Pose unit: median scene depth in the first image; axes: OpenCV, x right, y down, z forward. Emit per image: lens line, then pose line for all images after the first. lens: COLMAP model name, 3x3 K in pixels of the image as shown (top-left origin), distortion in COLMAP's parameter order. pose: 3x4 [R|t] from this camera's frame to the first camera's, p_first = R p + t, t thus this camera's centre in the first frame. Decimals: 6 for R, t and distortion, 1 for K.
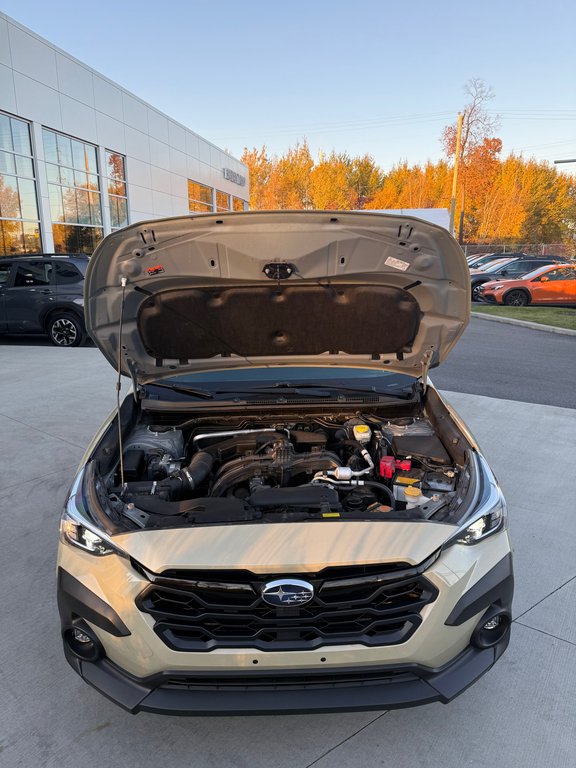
lens RADIAL K [[541.3, 0, 280.7], [0, 541.3, 387.7], [0, 0, 1]] dist [0.001344, -0.003312]
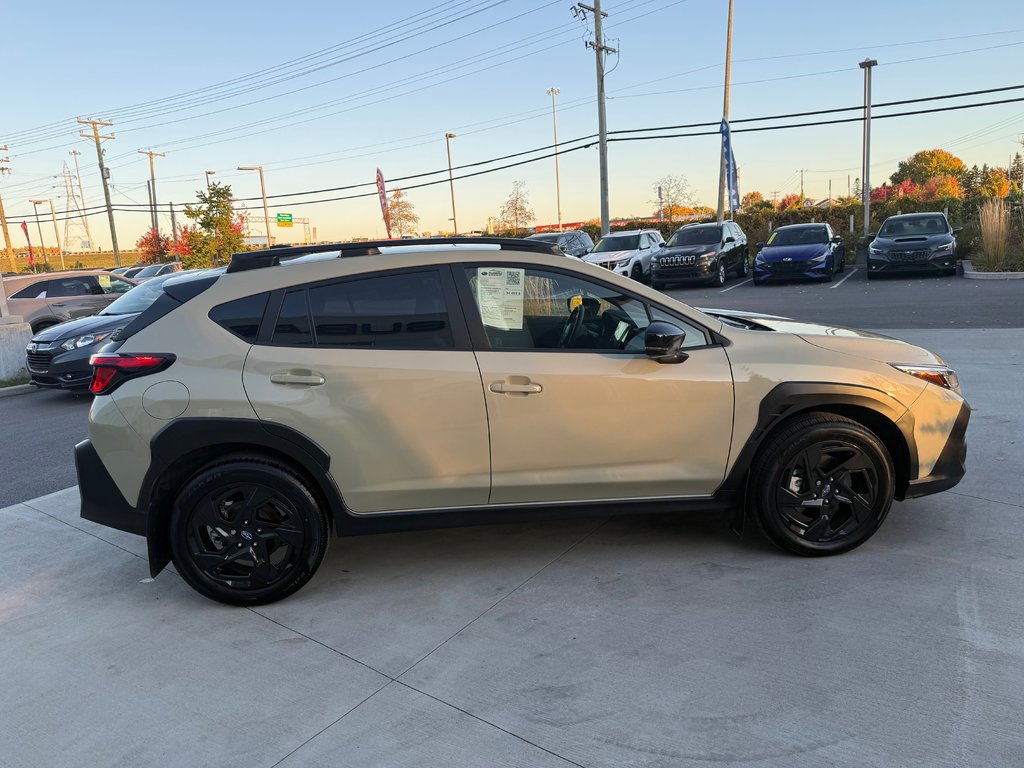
lens RADIAL K [[723.8, 0, 510.1], [0, 723.8, 403.4], [0, 0, 1]] dist [0.001479, -0.008092]
pose [[-0.072313, -0.198339, 0.977462, -2.121215], [0.306657, 0.928134, 0.211016, -0.417954], [-0.949069, 0.315005, -0.006294, 2.099262]]
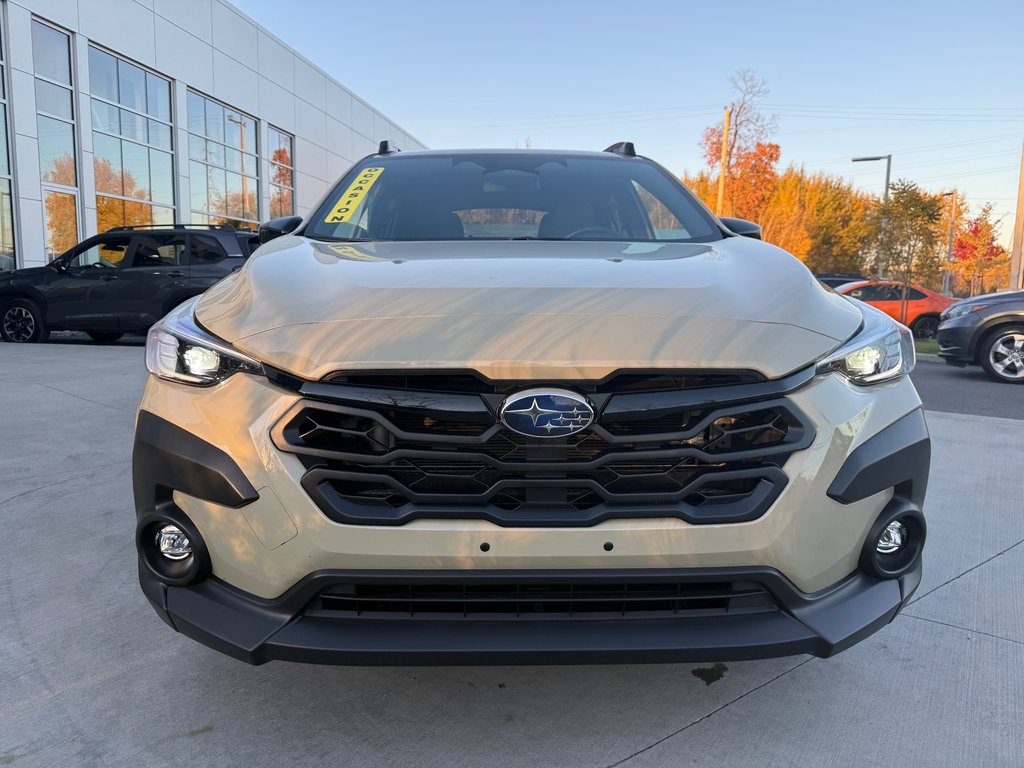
lens RADIAL K [[724.4, 0, 497.8], [0, 724.4, 382.9], [0, 0, 1]] dist [0.007217, -0.010398]
pose [[0.999665, 0.023294, 0.011242, -0.040668], [-0.021864, 0.993260, -0.113828, 0.374283], [-0.013818, 0.113544, 0.993437, 0.226306]]
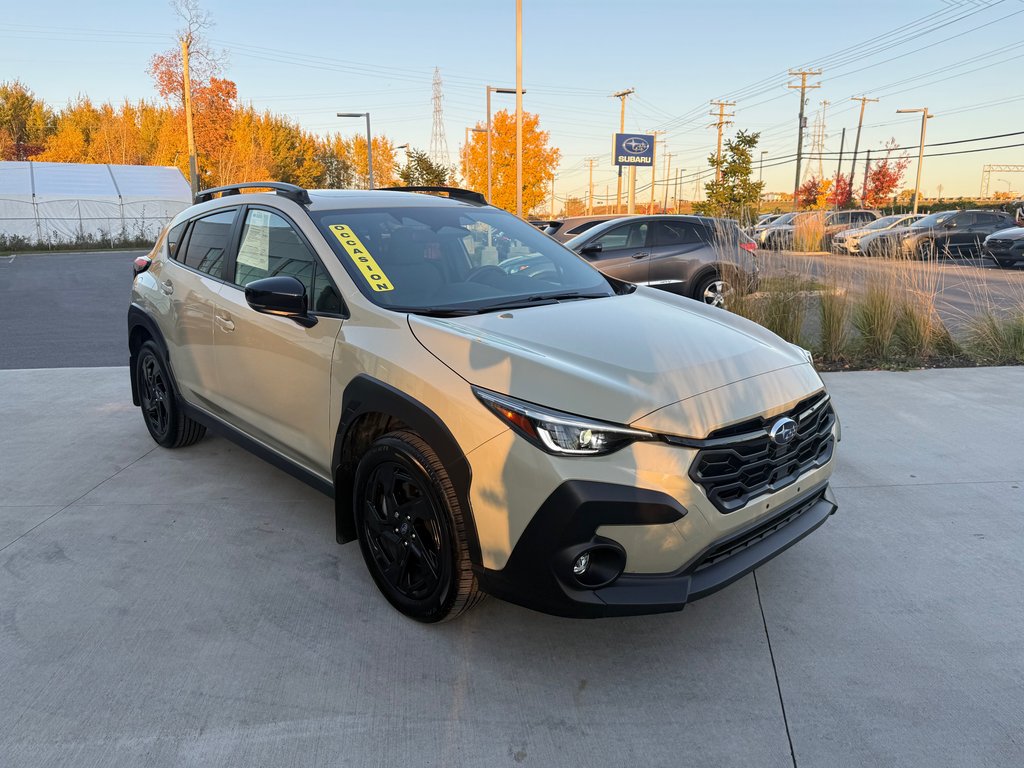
lens RADIAL K [[724.4, 0, 497.8], [0, 724.4, 382.9], [0, 0, 1]] dist [0.007217, -0.010398]
pose [[0.754753, -0.139321, 0.641044, -1.153963], [0.163731, 0.986269, 0.021575, 0.137923], [-0.635247, 0.088675, 0.767201, 0.210079]]
